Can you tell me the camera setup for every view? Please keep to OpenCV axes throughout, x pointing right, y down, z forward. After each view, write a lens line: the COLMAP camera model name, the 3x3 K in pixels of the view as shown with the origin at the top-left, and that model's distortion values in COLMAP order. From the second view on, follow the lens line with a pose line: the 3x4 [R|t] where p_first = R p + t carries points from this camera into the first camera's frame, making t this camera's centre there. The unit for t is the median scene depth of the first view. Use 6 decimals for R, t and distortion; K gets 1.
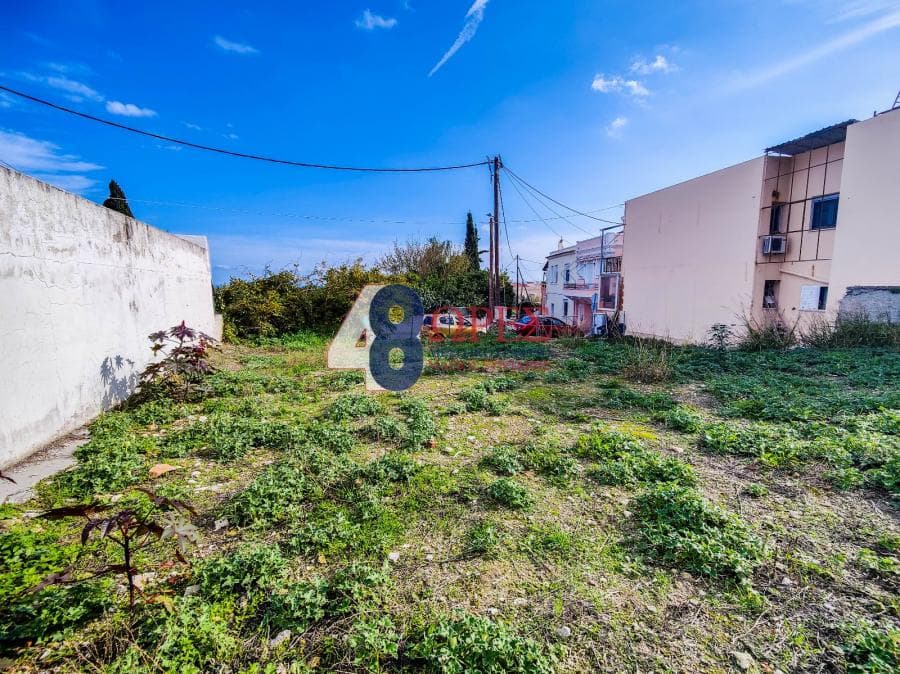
lens RADIAL K [[396.6, 0, 451.9], [0, 396.6, 339.1], [0, 0, 1]] dist [0.023830, -0.021484]
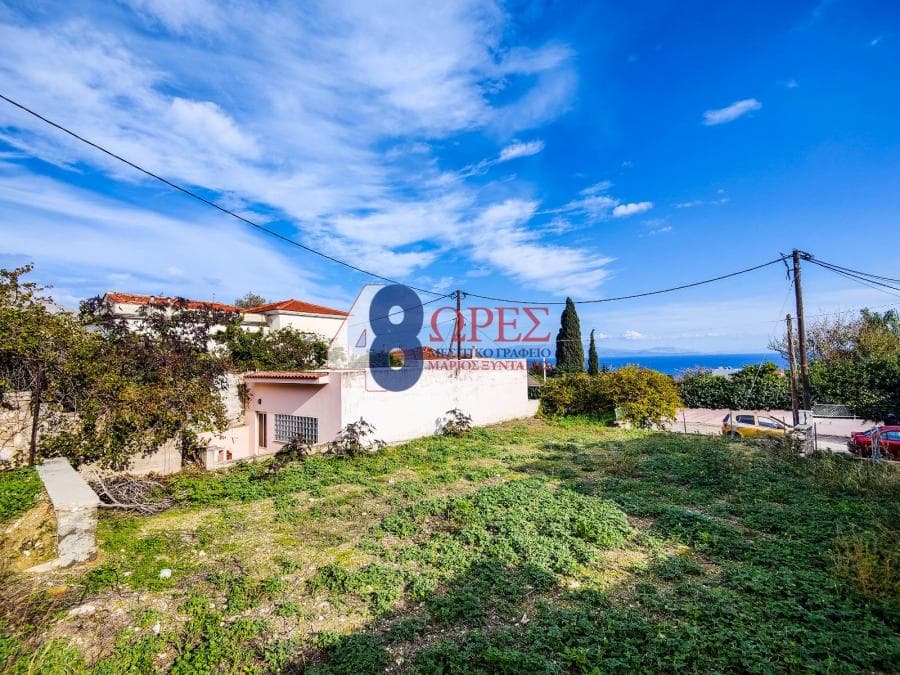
lens RADIAL K [[411.6, 0, 451.0], [0, 411.6, 339.4], [0, 0, 1]] dist [0.026524, -0.023459]
pose [[0.473251, -0.048091, -0.879614, 2.144171], [-0.099859, 0.989144, -0.107805, -0.234152], [0.875250, 0.138857, 0.463311, -0.505126]]
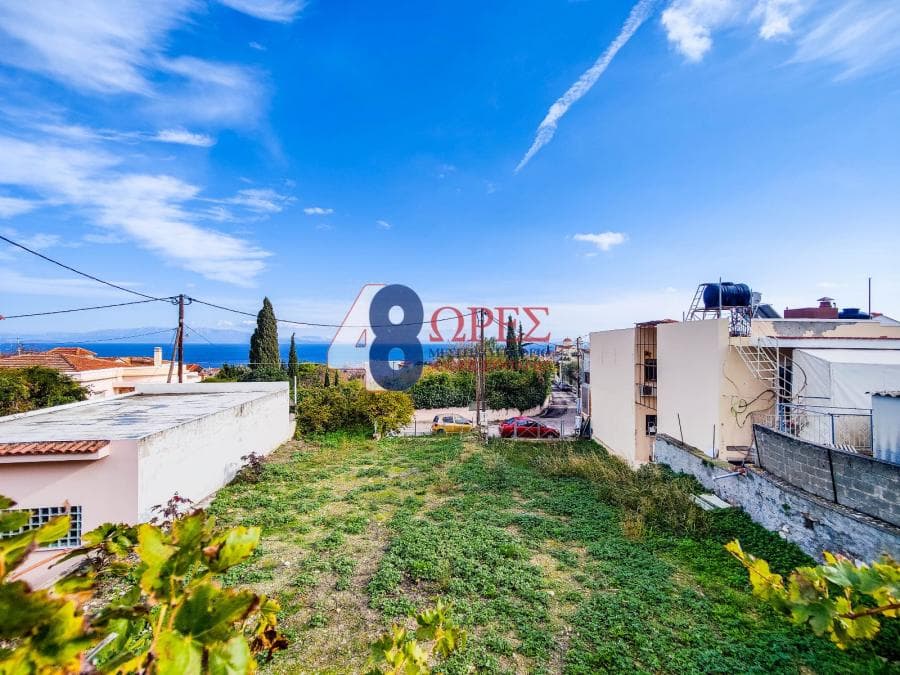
lens RADIAL K [[393.2, 0, 451.6], [0, 393.2, 338.8], [0, 0, 1]] dist [0.023084, -0.020859]
pose [[0.965188, 0.005016, -0.261510, 1.403940], [-0.043435, 0.989007, -0.141342, -0.521743], [0.257926, 0.147781, 0.954796, -1.392351]]
